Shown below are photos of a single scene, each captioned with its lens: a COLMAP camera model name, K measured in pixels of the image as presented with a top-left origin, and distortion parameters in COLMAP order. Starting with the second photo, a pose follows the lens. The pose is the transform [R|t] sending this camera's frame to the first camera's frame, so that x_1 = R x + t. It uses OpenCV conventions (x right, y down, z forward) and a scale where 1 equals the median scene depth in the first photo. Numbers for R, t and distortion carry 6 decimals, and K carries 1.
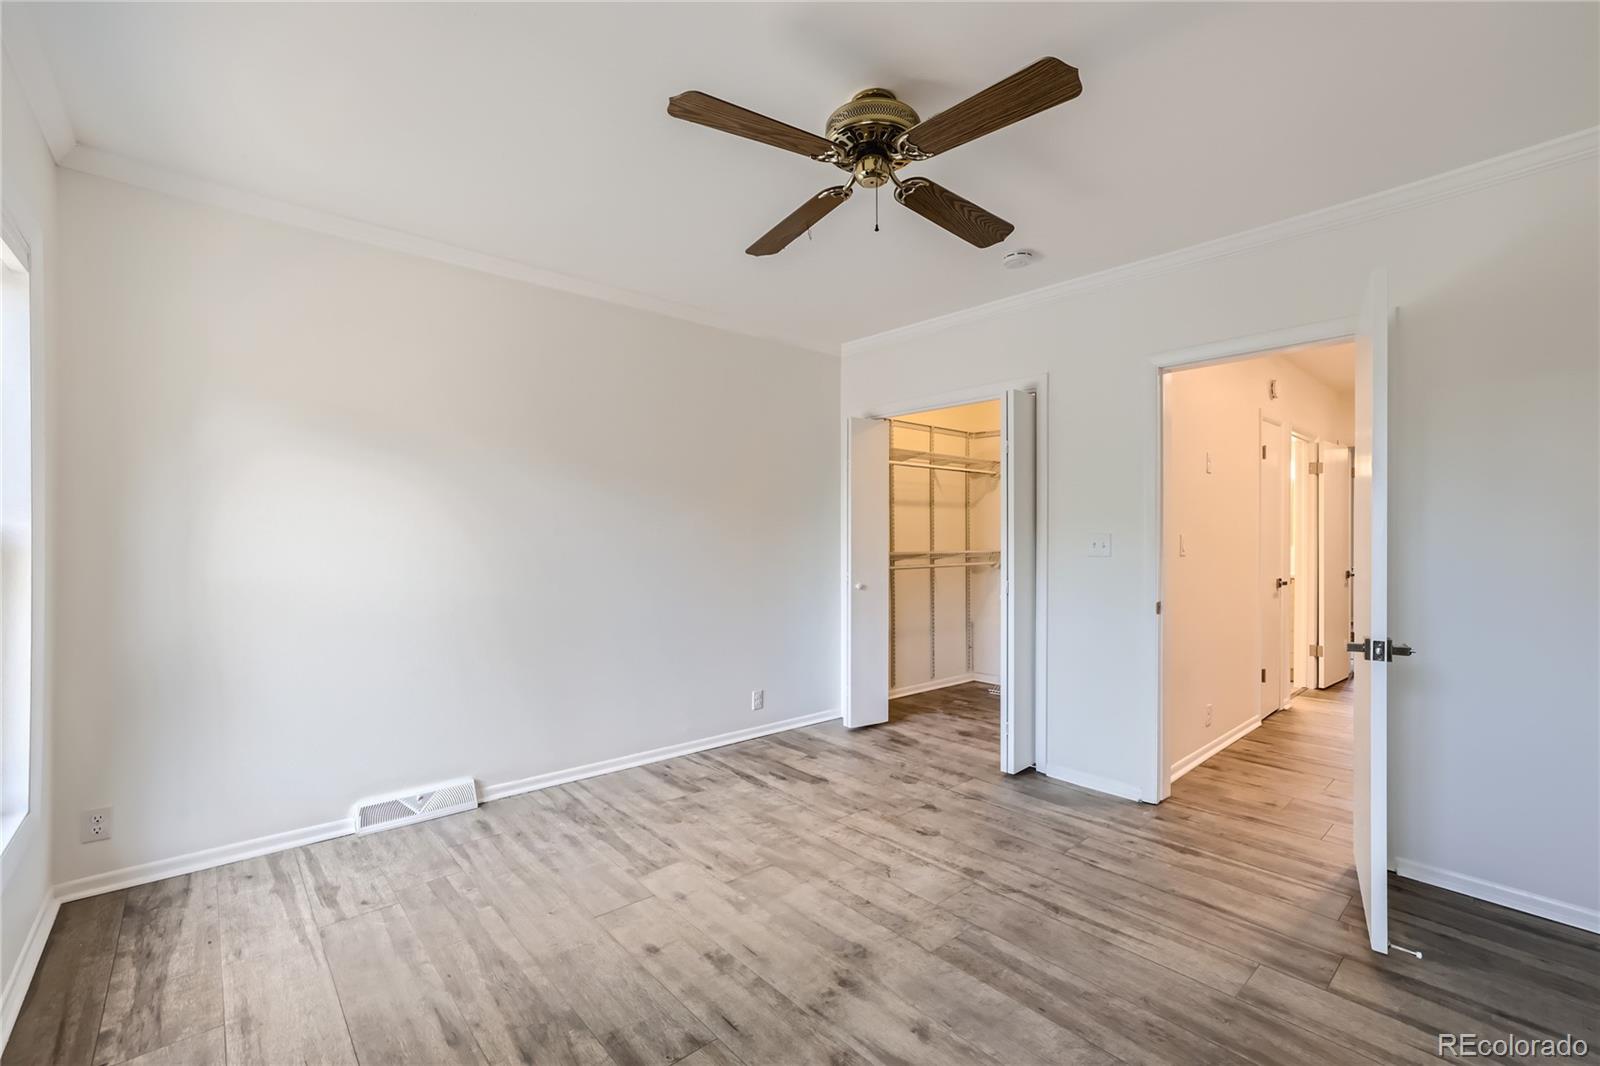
lens RADIAL K [[682.6, 0, 804.9], [0, 682.6, 534.3], [0, 0, 1]] dist [-0.000492, 0.003406]
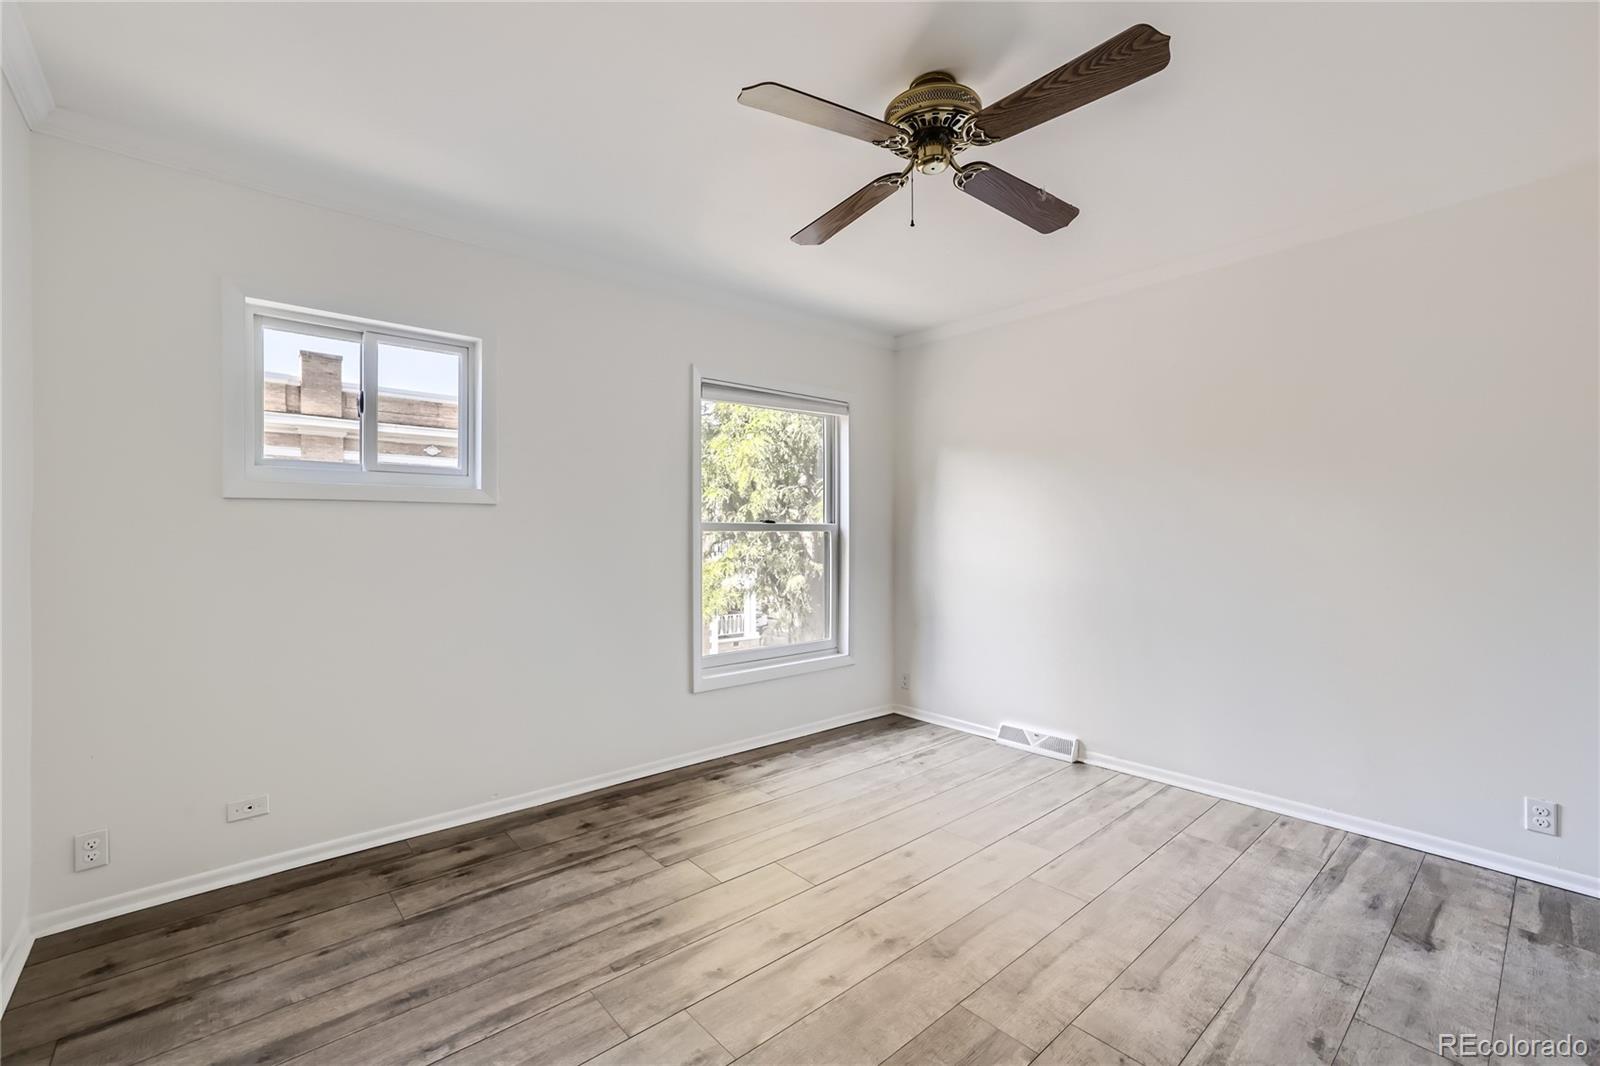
lens RADIAL K [[682.6, 0, 796.2], [0, 682.6, 531.7], [0, 0, 1]] dist [-0.000492, 0.003406]
pose [[-0.004223, -0.008757, -0.999953, 0.727469], [0.006854, 0.999938, -0.008786, 0.008069], [0.999968, -0.006891, -0.004162, 0.544407]]
